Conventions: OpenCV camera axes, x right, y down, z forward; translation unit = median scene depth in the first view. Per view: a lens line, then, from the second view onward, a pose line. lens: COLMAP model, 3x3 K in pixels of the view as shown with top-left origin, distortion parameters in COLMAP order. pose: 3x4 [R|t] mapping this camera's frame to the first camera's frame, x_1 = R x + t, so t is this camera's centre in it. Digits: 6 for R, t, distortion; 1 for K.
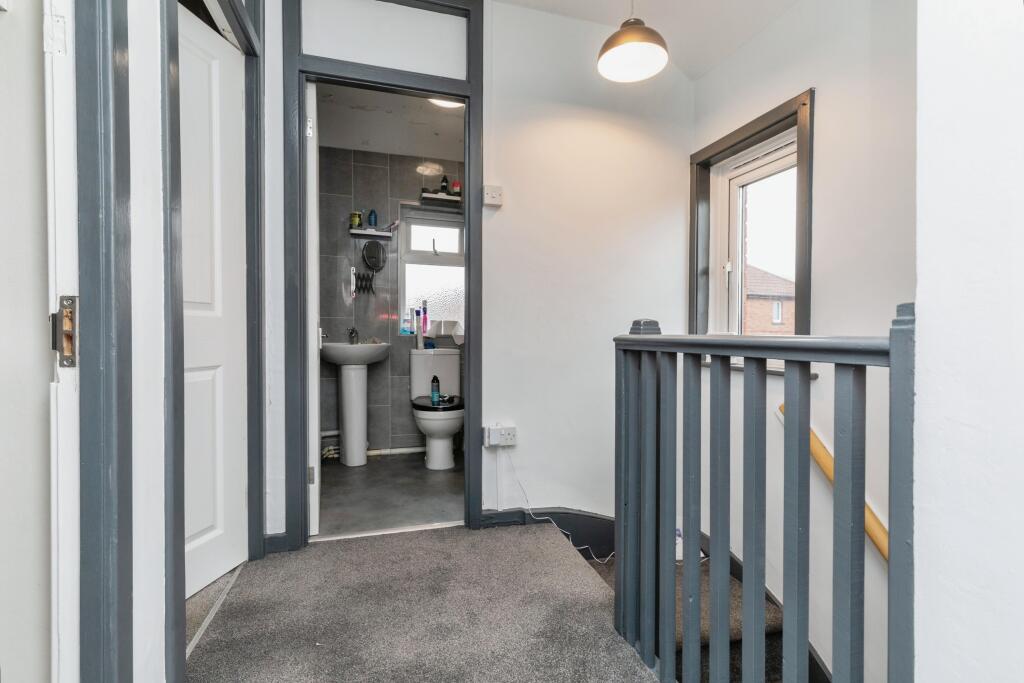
lens RADIAL K [[457.3, 0, 513.1], [0, 457.3, 339.5], [0, 0, 1]] dist [0.014909, 0.000395]
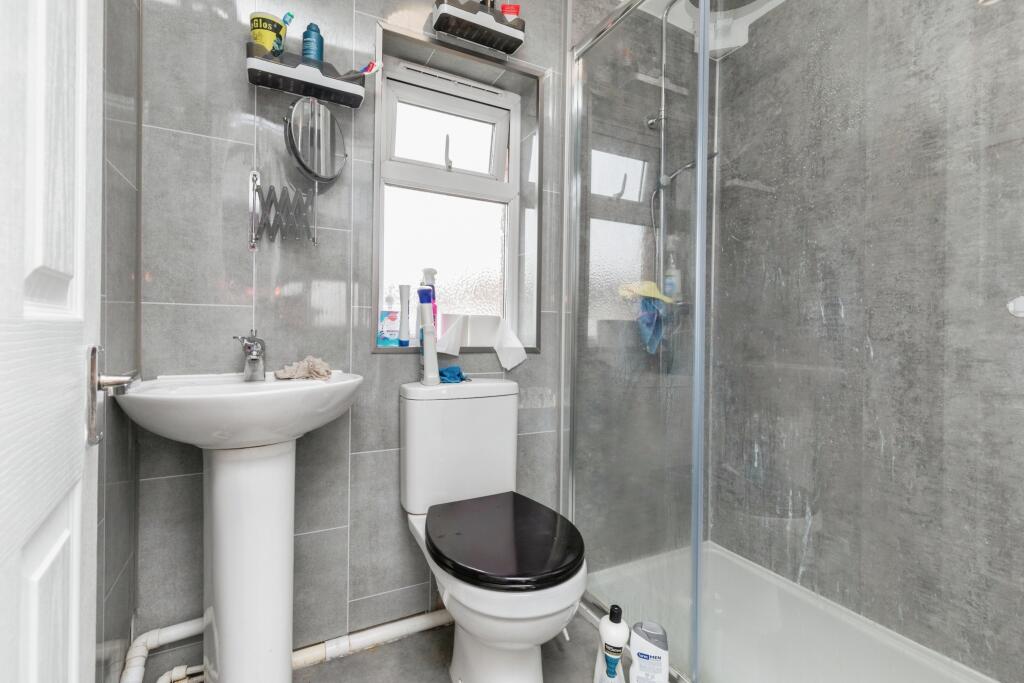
lens RADIAL K [[457.3, 0, 517.8], [0, 457.3, 322.4], [0, 0, 1]] dist [0.014909, 0.000395]
pose [[0.979604, 0.004393, 0.200890, -0.205243], [0.001387, 0.999589, -0.028620, -0.021994], [-0.200933, 0.028315, 0.979196, 0.570741]]
